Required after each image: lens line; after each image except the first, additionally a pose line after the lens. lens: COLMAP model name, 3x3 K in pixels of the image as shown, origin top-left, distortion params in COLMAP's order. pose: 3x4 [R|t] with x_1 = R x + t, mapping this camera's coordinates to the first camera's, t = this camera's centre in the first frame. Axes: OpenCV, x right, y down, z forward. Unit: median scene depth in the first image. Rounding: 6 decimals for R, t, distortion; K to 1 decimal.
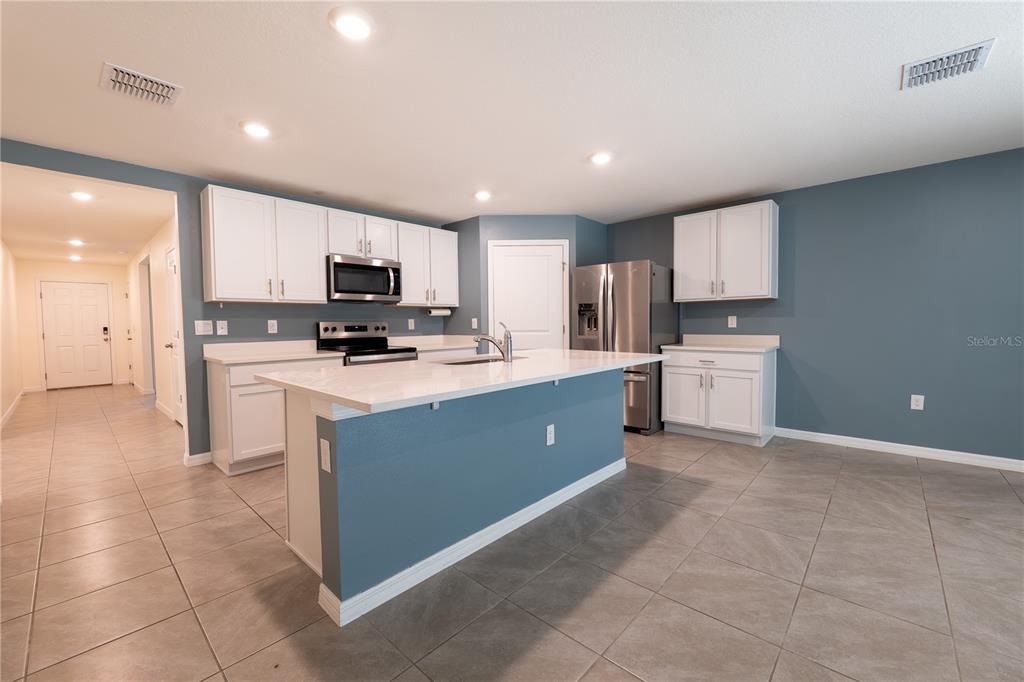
lens RADIAL K [[414.0, 0, 508.5], [0, 414.0, 339.8], [0, 0, 1]] dist [-0.013095, 0.000638]
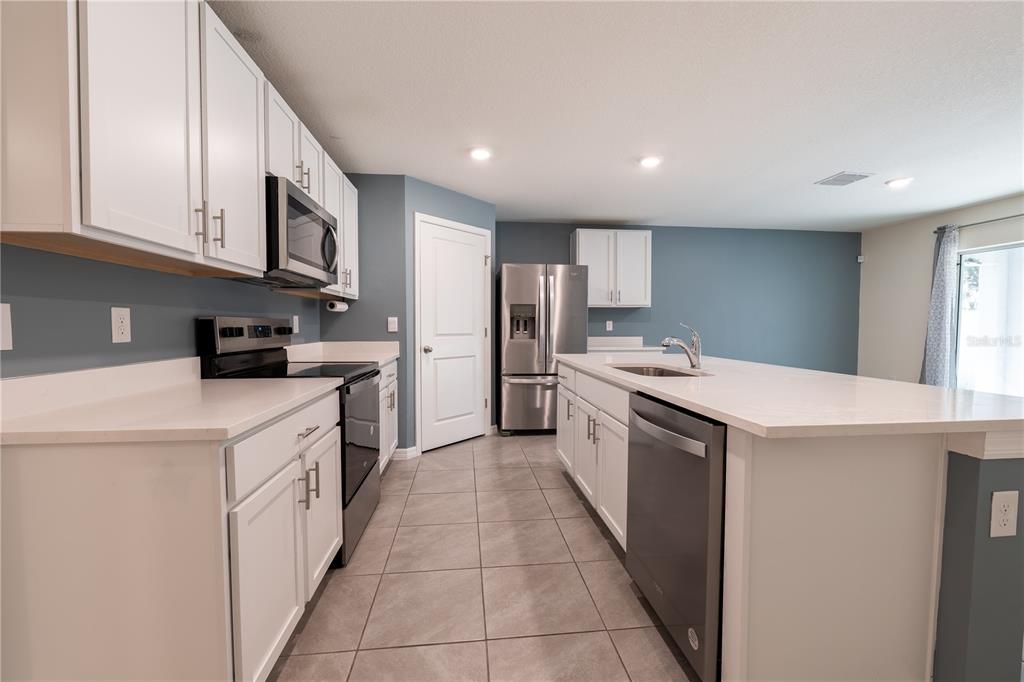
lens RADIAL K [[414.0, 0, 508.5], [0, 414.0, 339.8], [0, 0, 1]] dist [-0.013095, 0.000638]
pose [[0.659020, -0.014983, 0.751976, -0.615127], [0.022640, 0.999744, 0.000079, -0.010675], [-0.751785, 0.016973, 0.659190, 0.482637]]
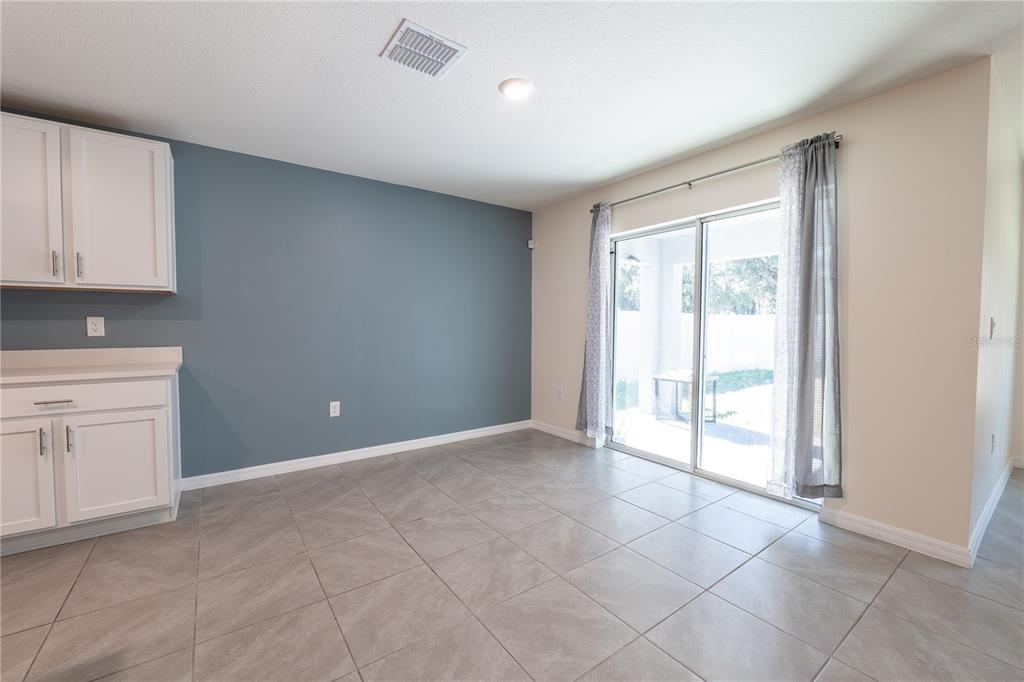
lens RADIAL K [[414.0, 0, 508.5], [0, 414.0, 339.8], [0, 0, 1]] dist [-0.013095, 0.000638]
pose [[0.200271, -0.025592, 0.979406, 0.092456], [0.034668, 0.999218, 0.019021, -0.017030], [-0.979127, 0.030145, 0.201002, 0.332607]]
